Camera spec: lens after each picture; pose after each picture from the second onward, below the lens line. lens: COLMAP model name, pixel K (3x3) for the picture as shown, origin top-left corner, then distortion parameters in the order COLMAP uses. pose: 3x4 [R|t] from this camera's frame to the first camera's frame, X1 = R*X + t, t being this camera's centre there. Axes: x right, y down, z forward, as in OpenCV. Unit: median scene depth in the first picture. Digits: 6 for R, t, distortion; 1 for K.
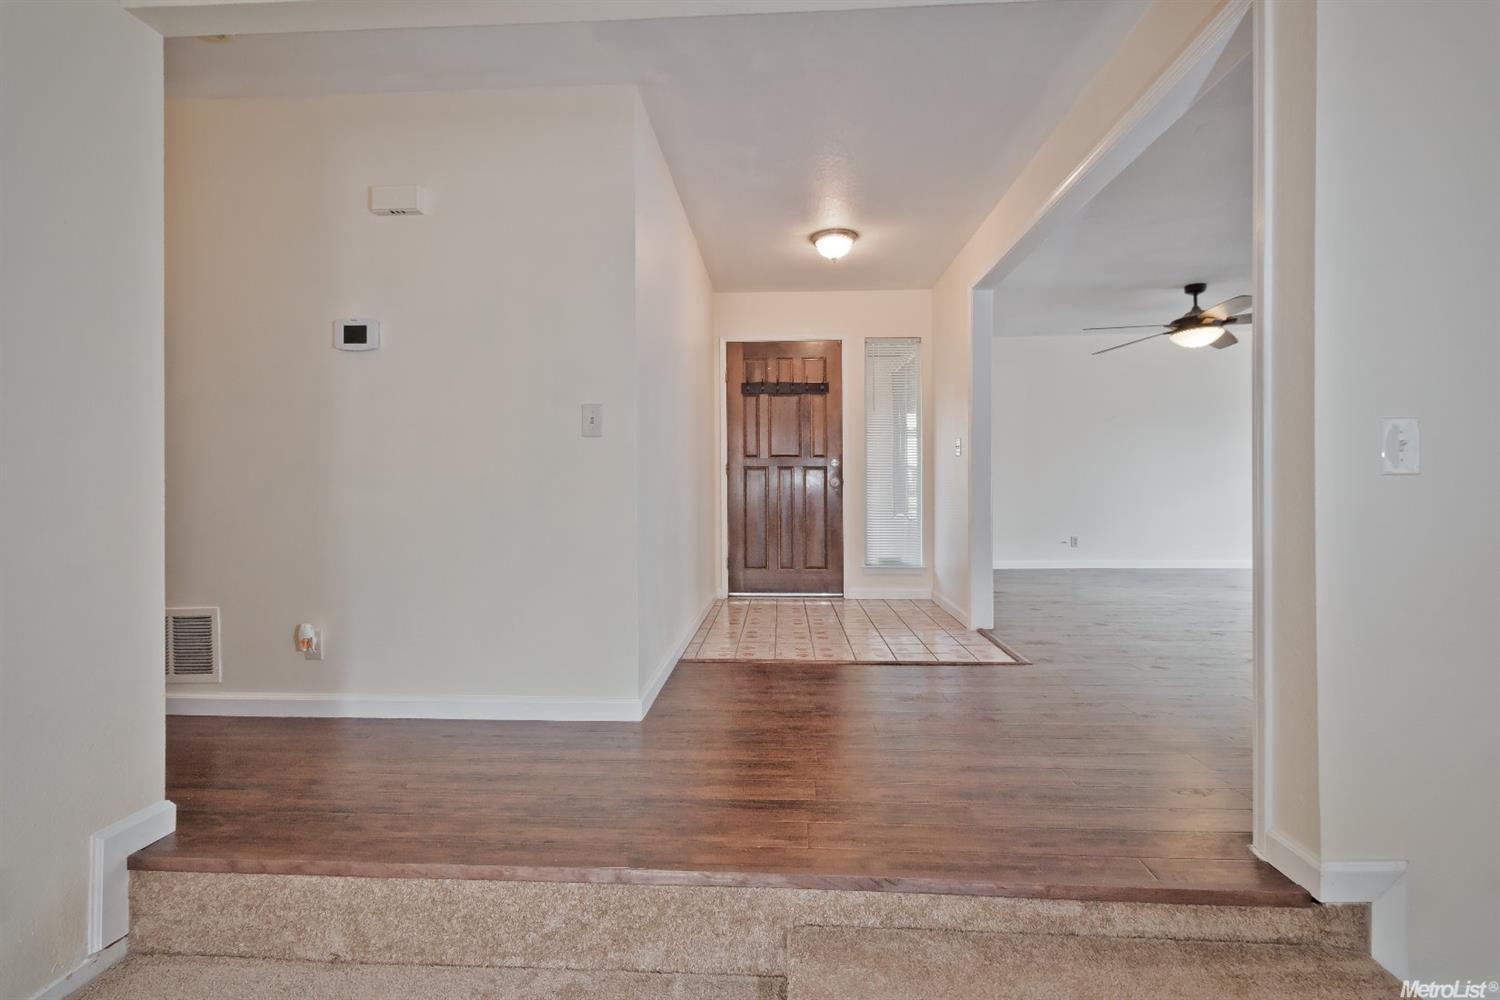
lens RADIAL K [[703.8, 0, 749.6], [0, 703.8, 492.2], [0, 0, 1]] dist [0.003907, 0.000411]
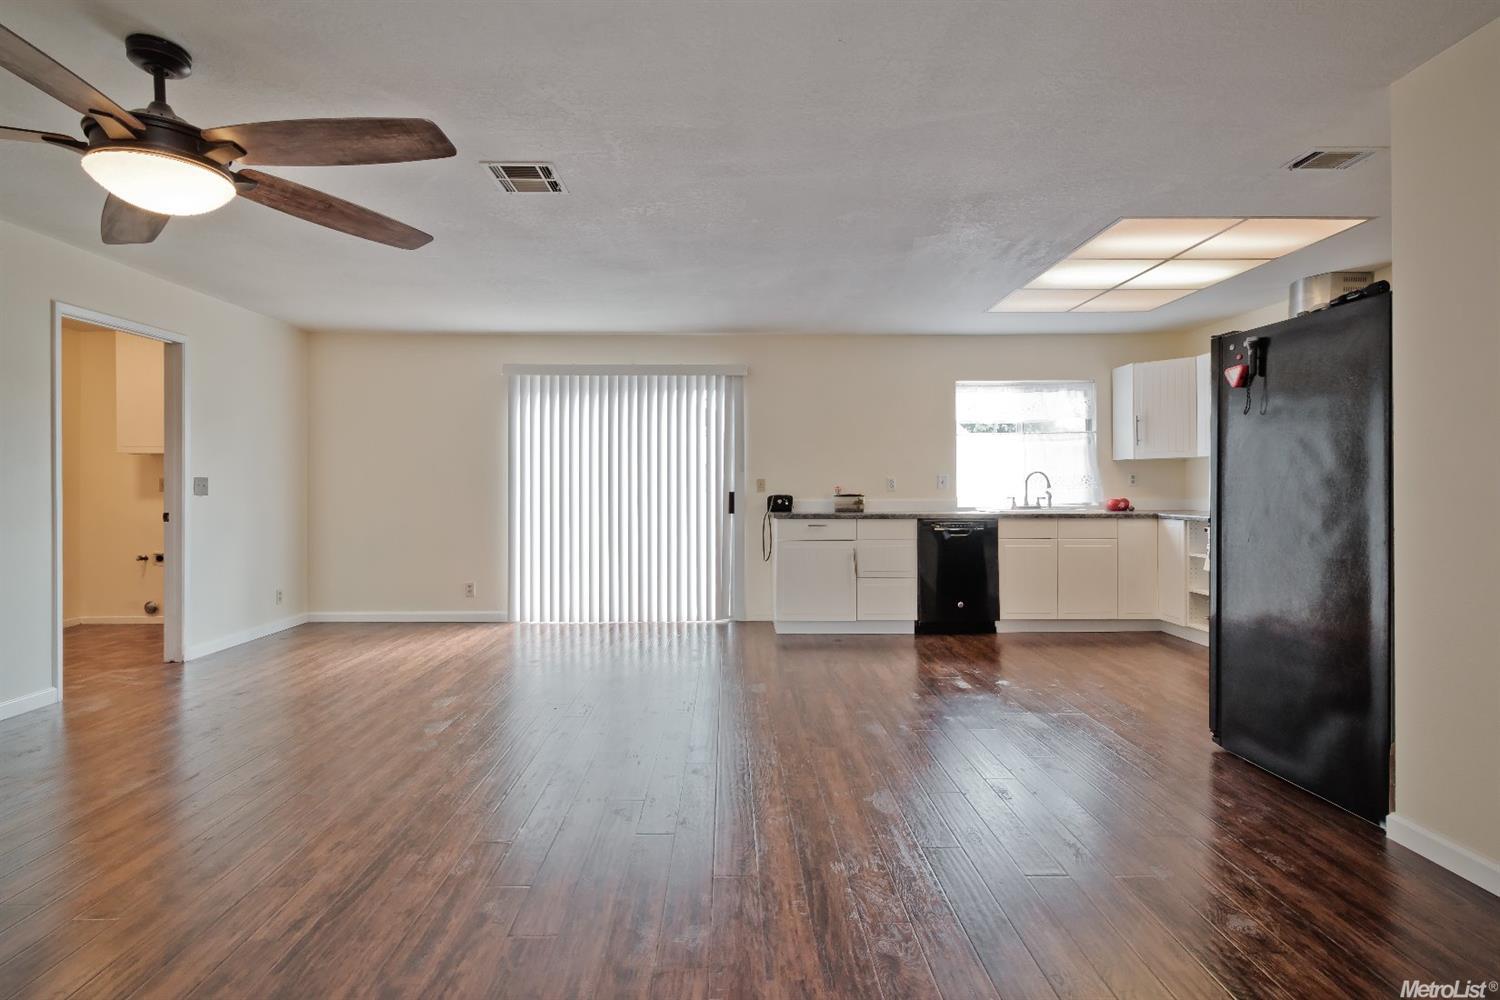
lens RADIAL K [[698.2, 0, 745.1], [0, 698.2, 479.8], [0, 0, 1]] dist [0.000813, 0.000175]
pose [[-0.081177, 0.009772, 0.996652, 0.438965], [0.012871, 0.999879, -0.008755, -0.103362], [-0.996617, 0.012118, -0.081293, 1.352606]]
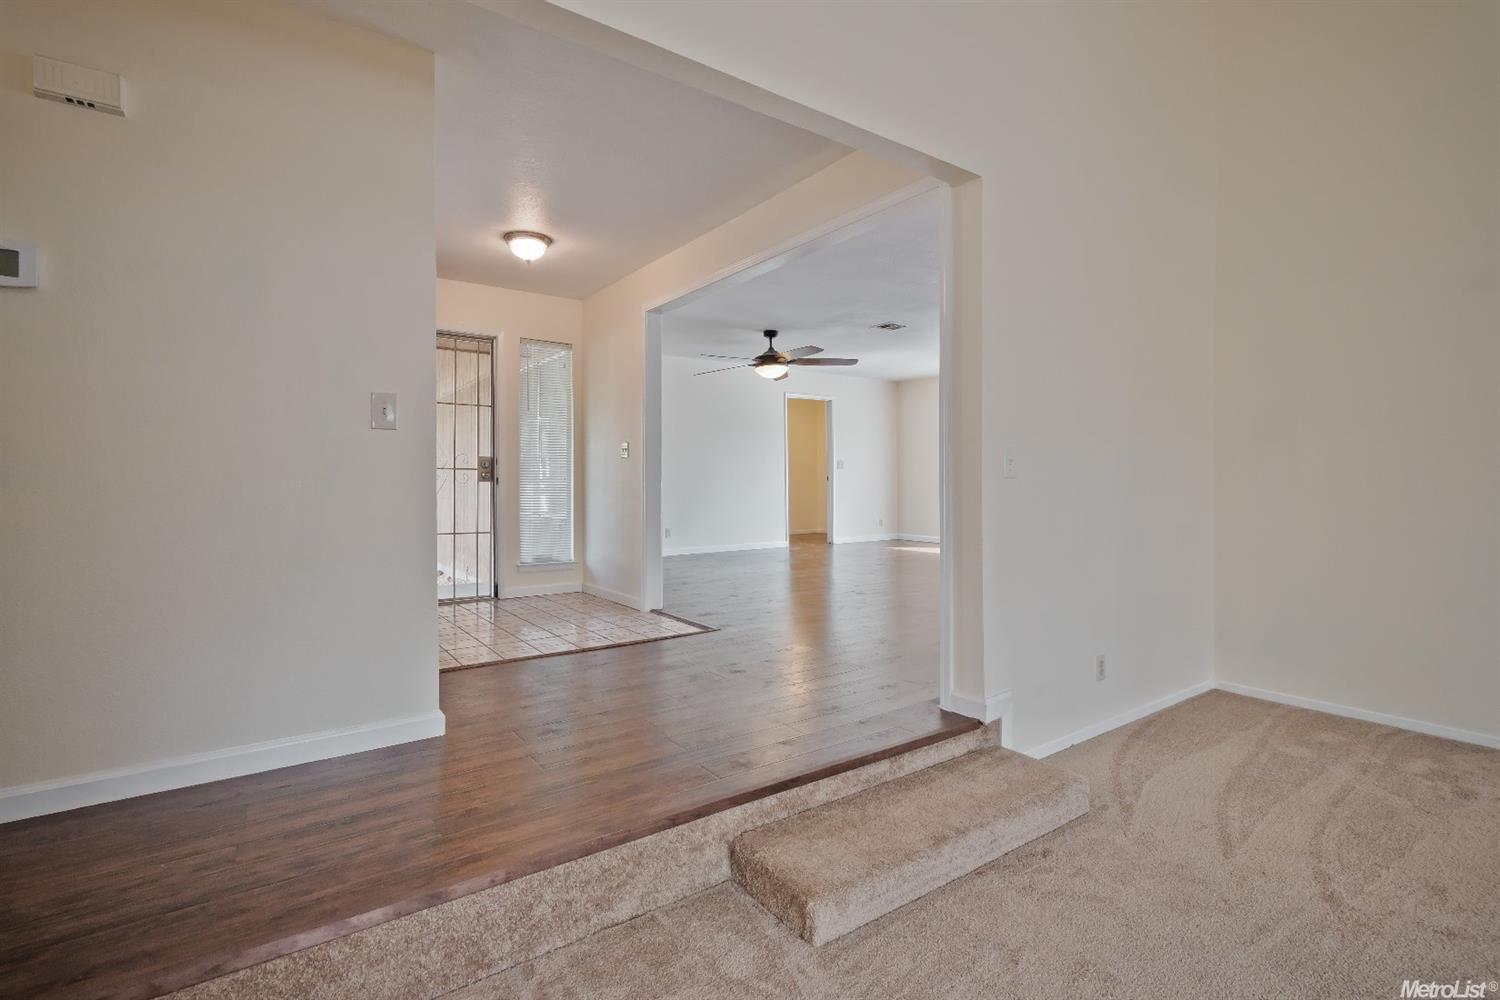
lens RADIAL K [[707.1, 0, 750.0], [0, 707.1, 500.0], [0, 0, 1]] dist [-0.000234, -0.000004]
pose [[0.776150, -0.014670, 0.630378, -0.428194], [0.007730, 0.999876, 0.013750, 0.001961], [-0.630501, -0.005799, 0.776166, 0.010728]]
